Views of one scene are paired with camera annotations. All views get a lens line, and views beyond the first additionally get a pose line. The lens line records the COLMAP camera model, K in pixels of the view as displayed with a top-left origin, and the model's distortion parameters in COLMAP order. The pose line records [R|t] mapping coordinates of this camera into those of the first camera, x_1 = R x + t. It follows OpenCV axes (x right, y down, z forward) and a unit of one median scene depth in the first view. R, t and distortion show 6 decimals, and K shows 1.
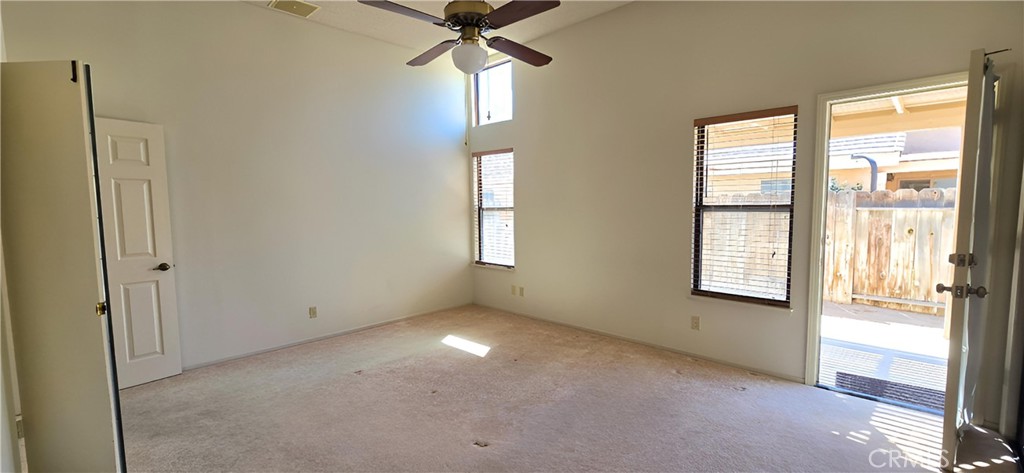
lens RADIAL K [[419.5, 0, 513.8], [0, 419.5, 241.1], [0, 0, 1]] dist [-0.003563, -0.000272]
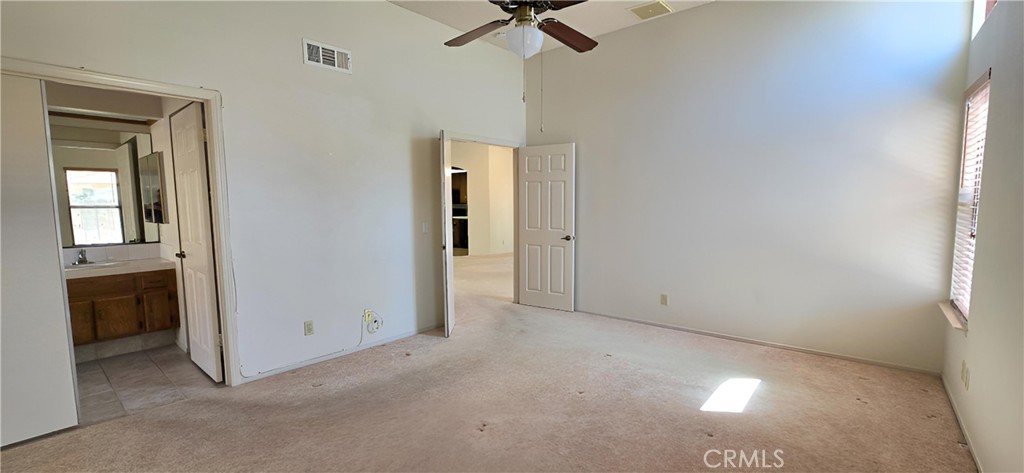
lens RADIAL K [[419.5, 0, 513.8], [0, 419.5, 241.1], [0, 0, 1]] dist [-0.003563, -0.000272]
pose [[0.074878, 0.105649, -0.991580, 0.572390], [-0.074981, 0.992153, 0.100048, -0.057003], [0.994370, 0.066859, 0.082212, 0.595803]]
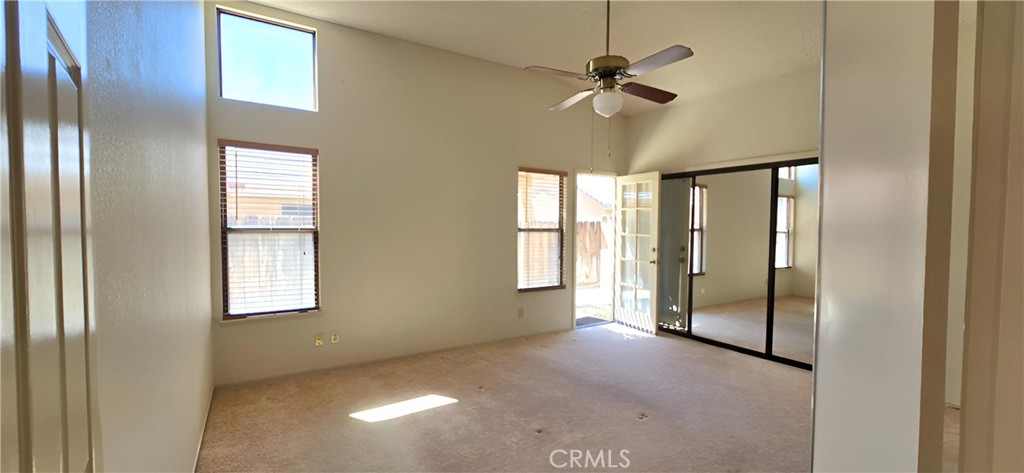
lens RADIAL K [[419.5, 0, 513.8], [0, 419.5, 241.1], [0, 0, 1]] dist [-0.003563, -0.000272]
pose [[0.230078, -0.022172, 0.972920, -0.863769], [0.073701, 0.997266, 0.005298, -0.047774], [-0.970377, 0.070486, 0.231083, 0.652423]]
